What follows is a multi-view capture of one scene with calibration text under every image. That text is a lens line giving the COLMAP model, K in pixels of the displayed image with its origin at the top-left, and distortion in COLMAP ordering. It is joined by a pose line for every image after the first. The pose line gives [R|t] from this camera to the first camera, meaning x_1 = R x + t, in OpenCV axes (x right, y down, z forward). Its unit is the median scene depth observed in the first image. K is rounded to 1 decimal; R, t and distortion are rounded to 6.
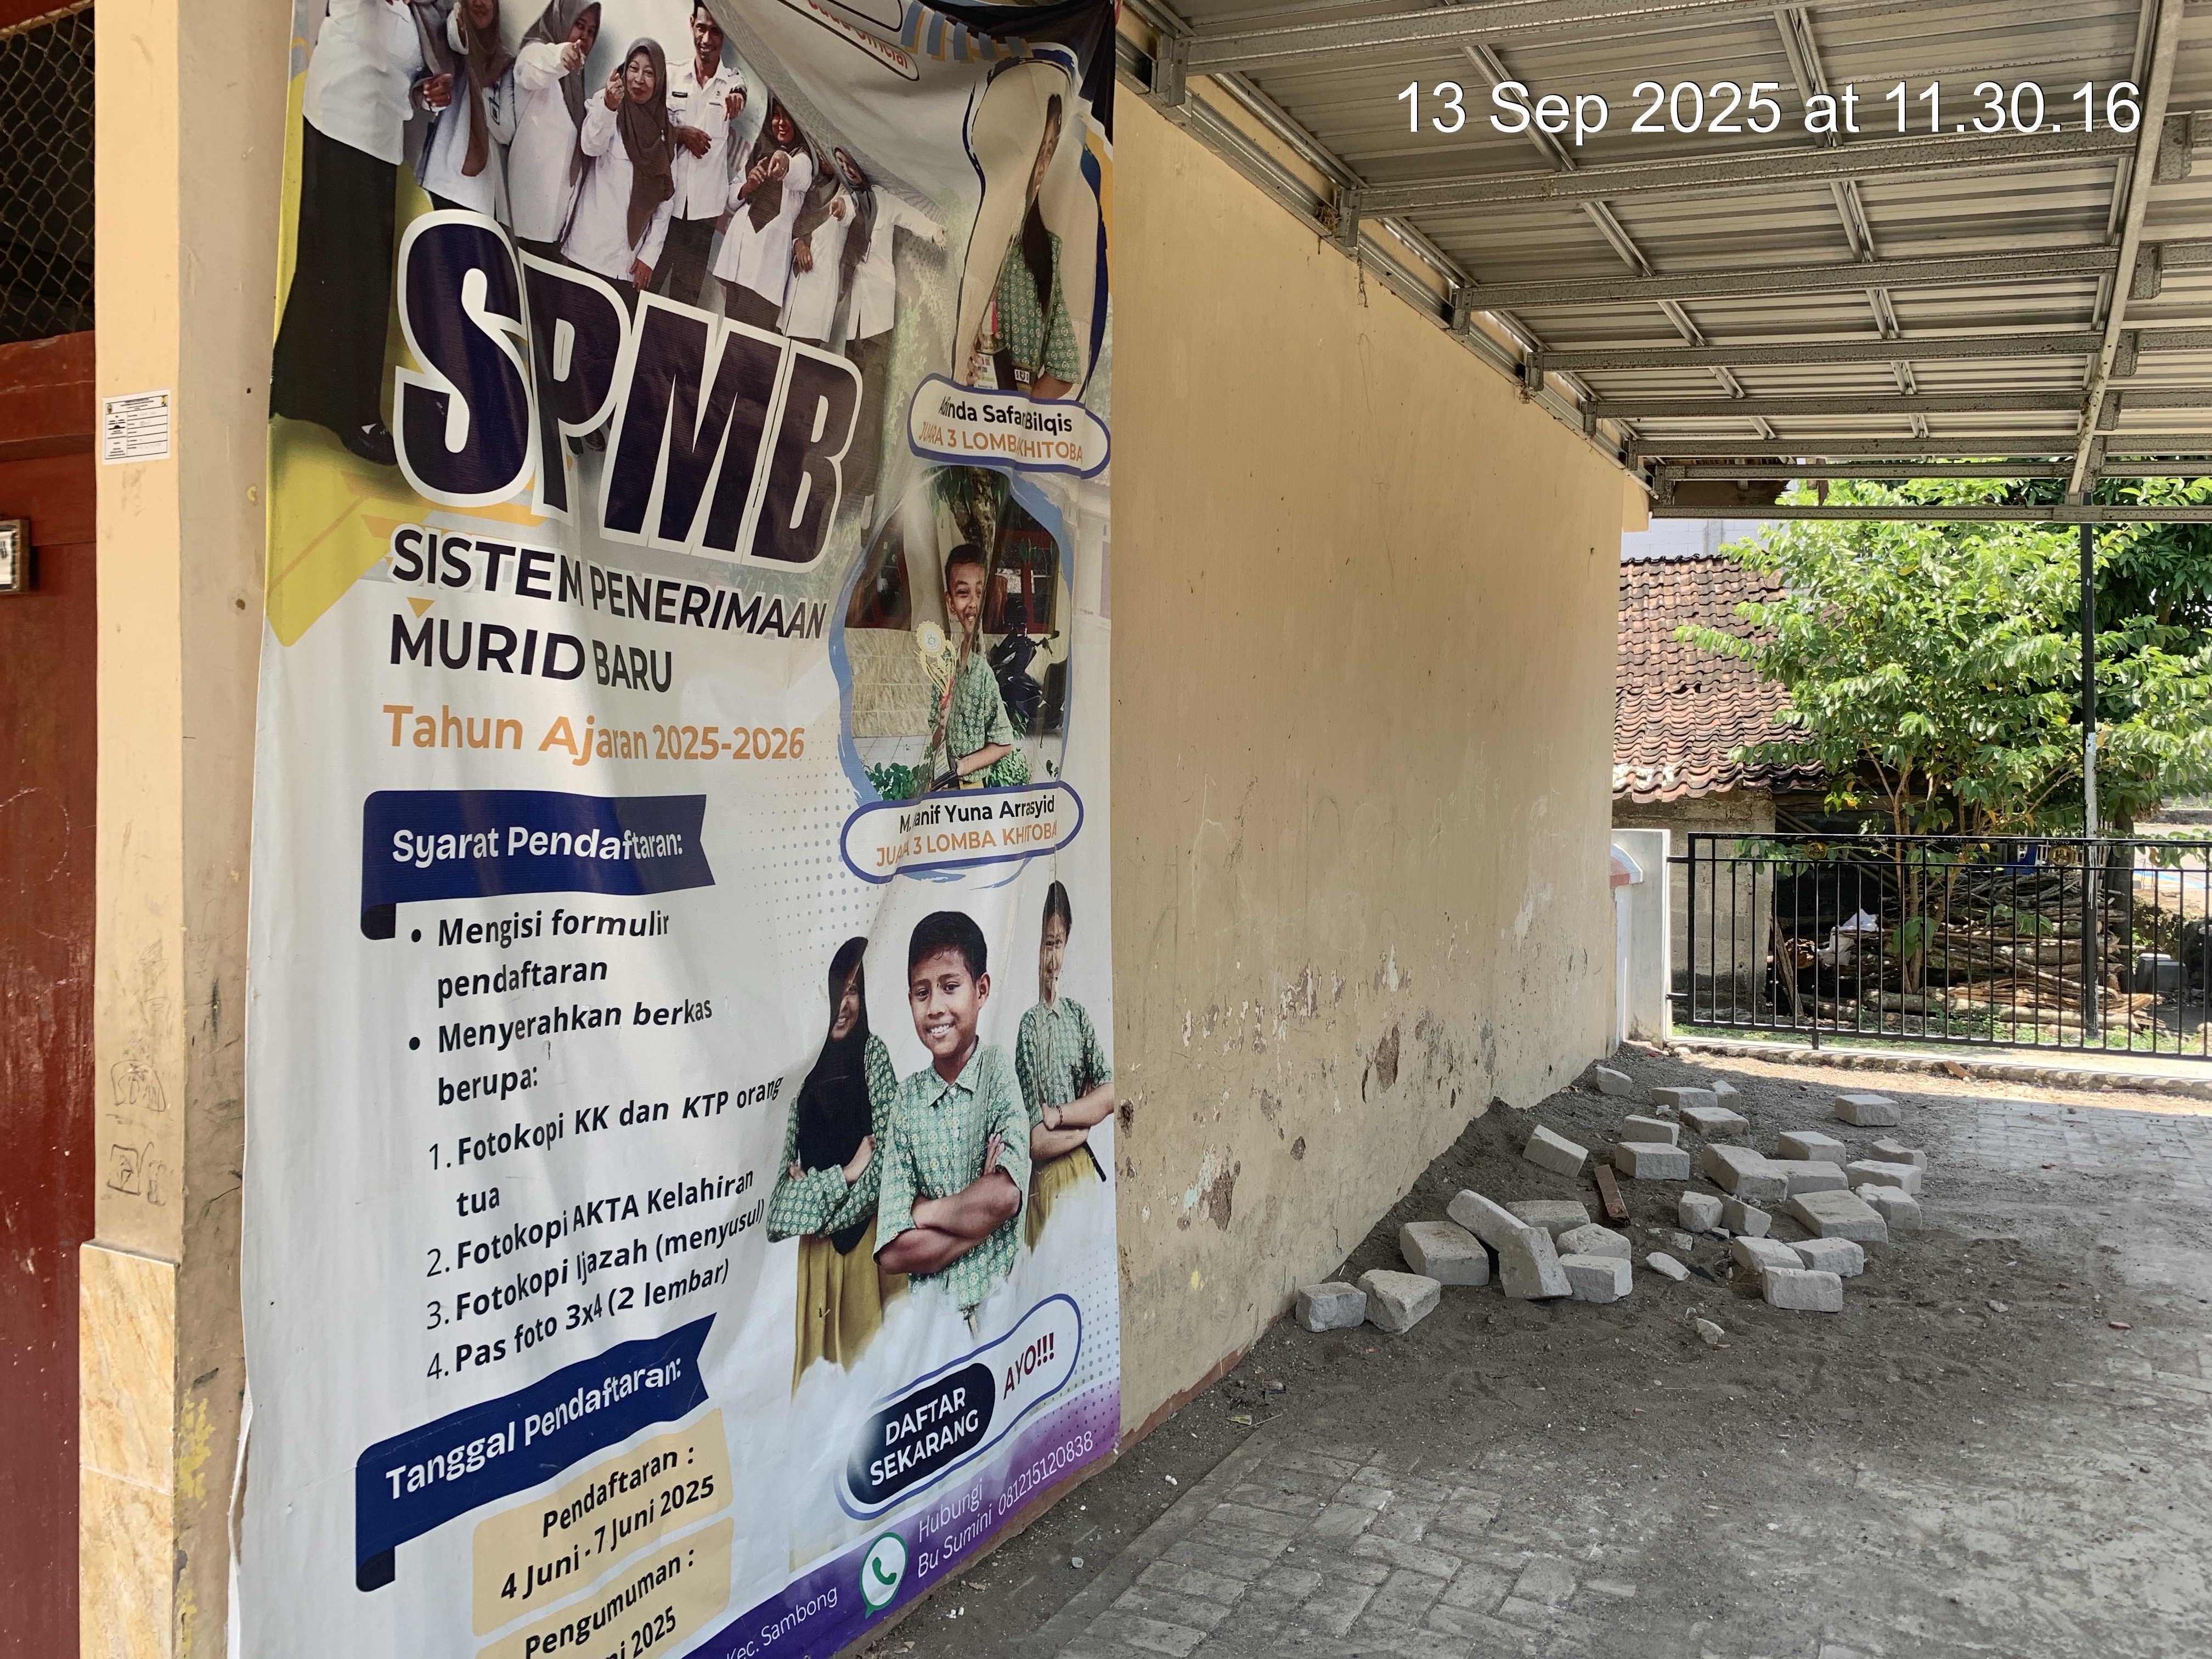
lens RADIAL K [[1722.8, 0, 1107.3], [0, 1722.8, 824.5], [0, 0, 1]] dist [0.004137, 0.005406]
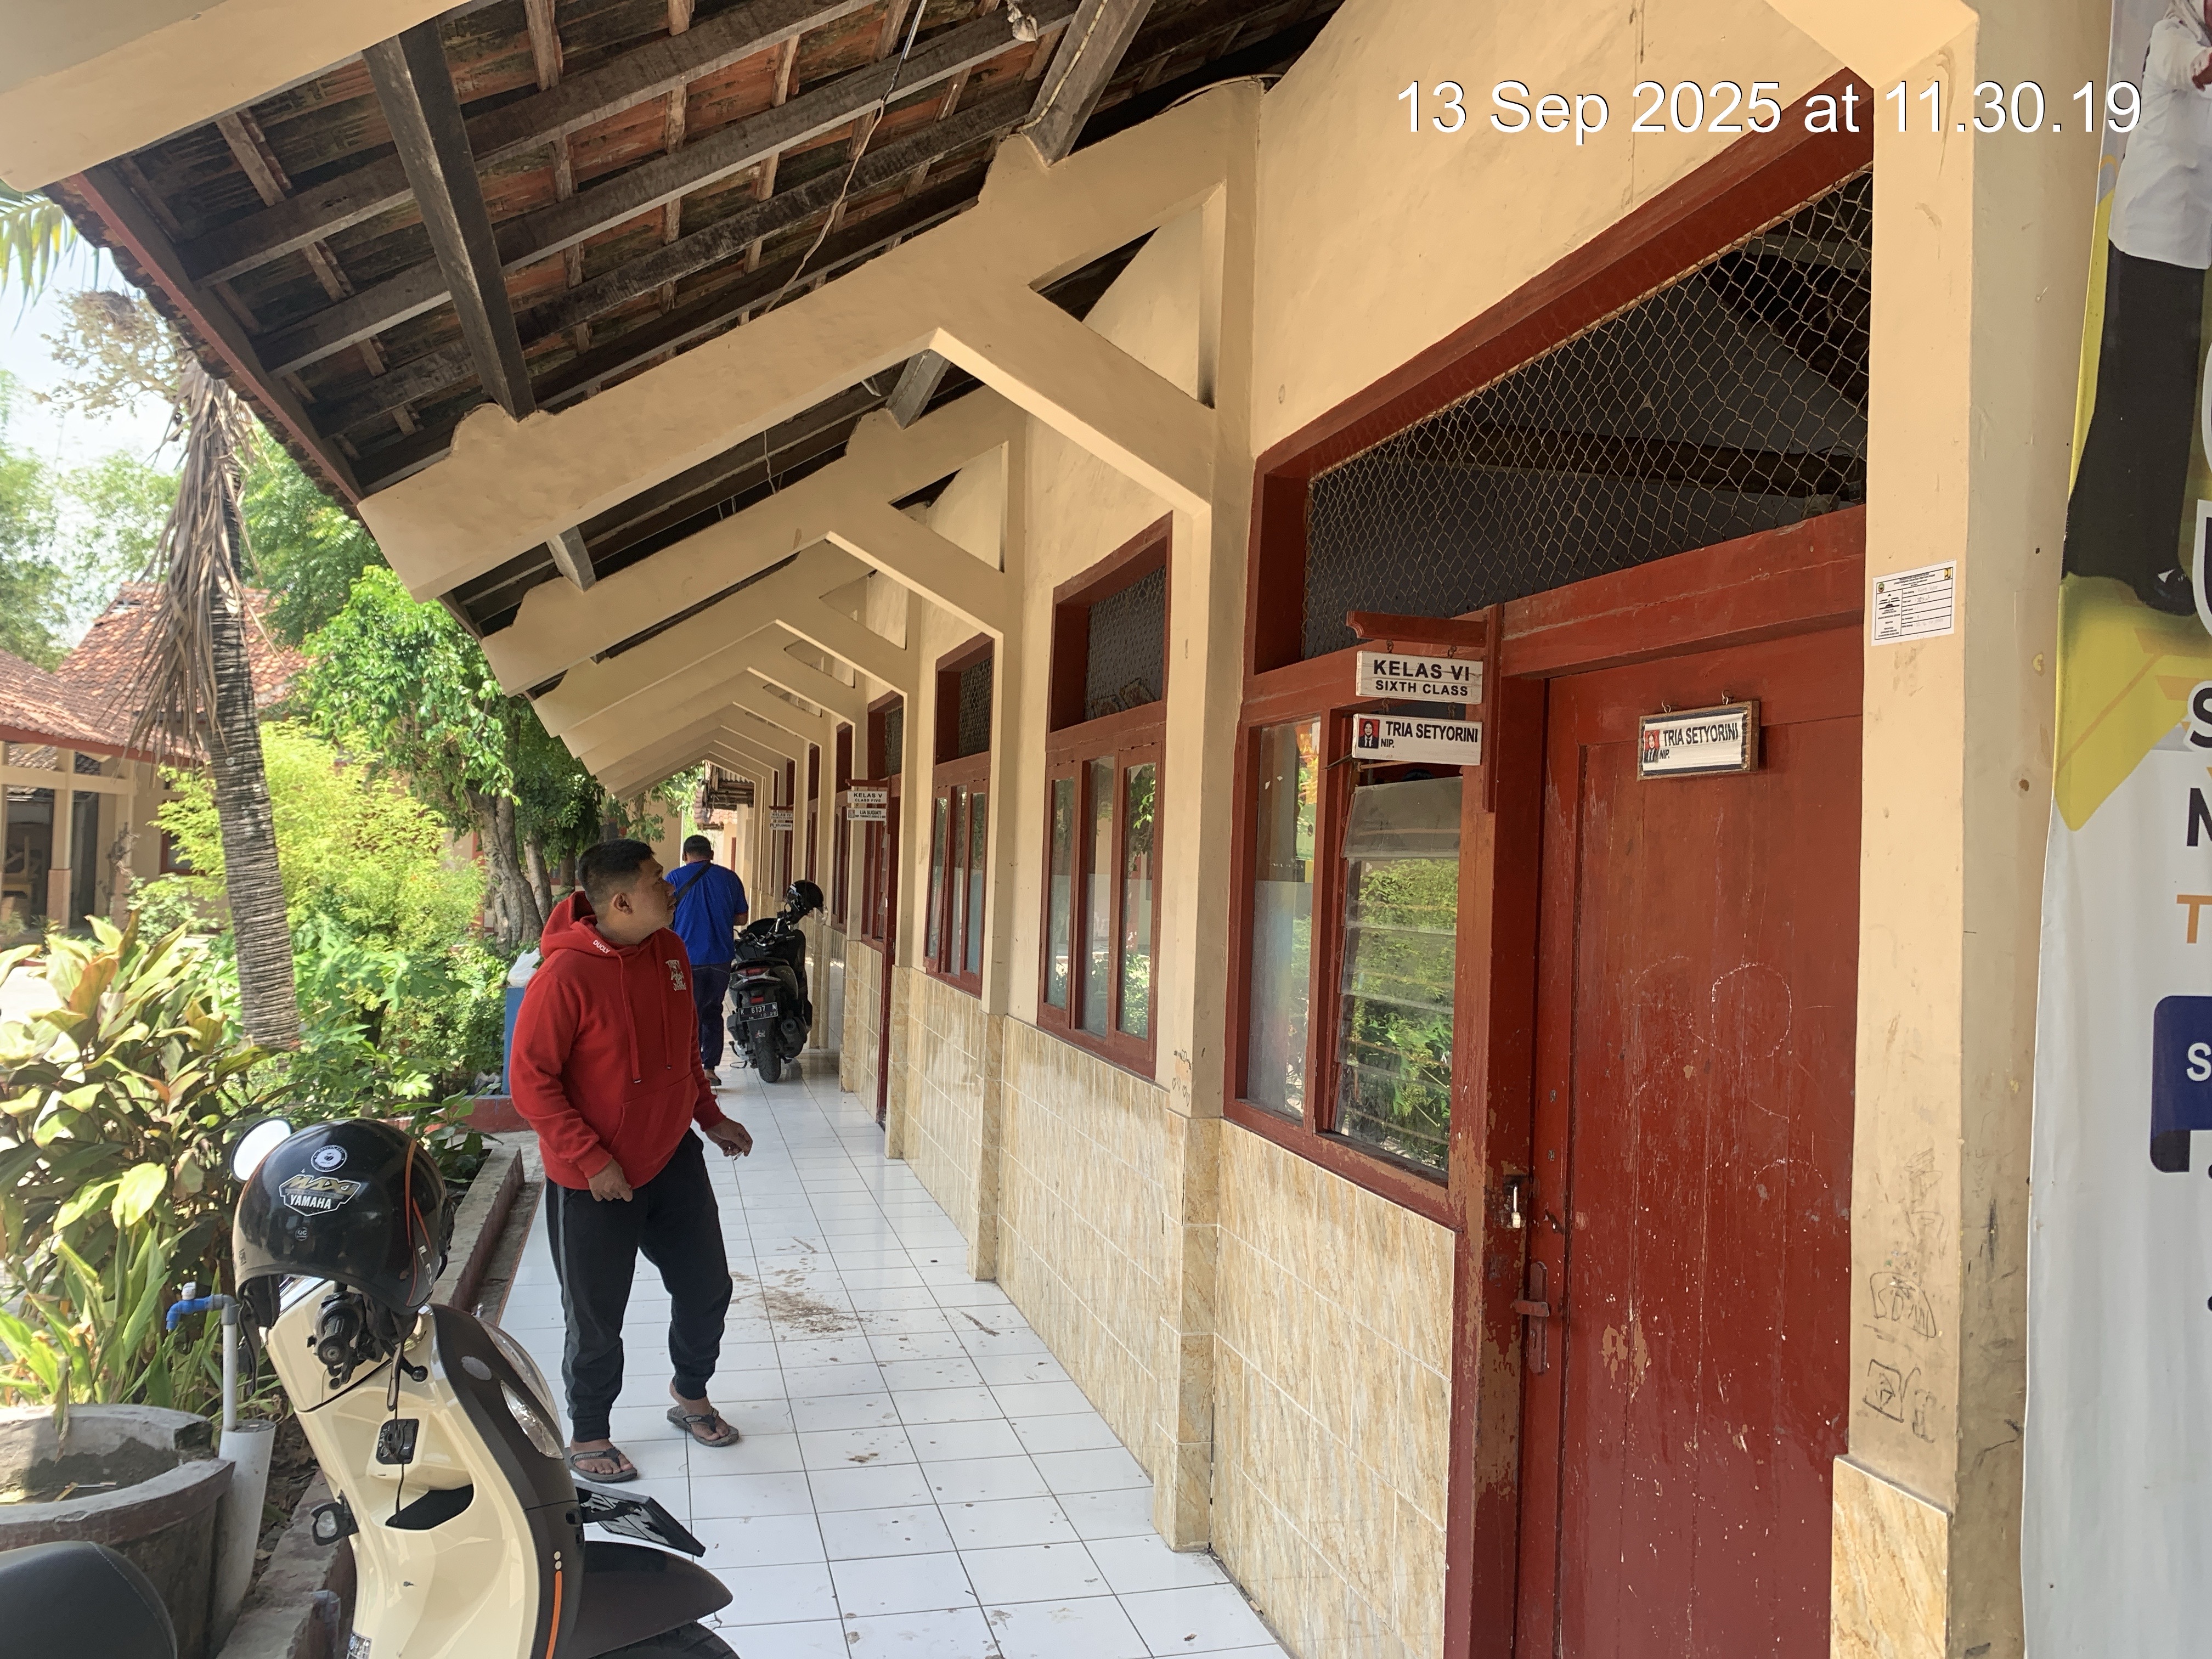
lens RADIAL K [[1727.2, 0, 1106.0], [0, 1727.2, 829.5], [0, 0, 1]] dist [0.008885, 0.008665]
pose [[0.681203, -0.005617, -0.732073, -0.166023], [-0.047514, 0.997523, -0.051867, -0.034634], [0.730551, 0.070115, 0.679249, 0.030241]]
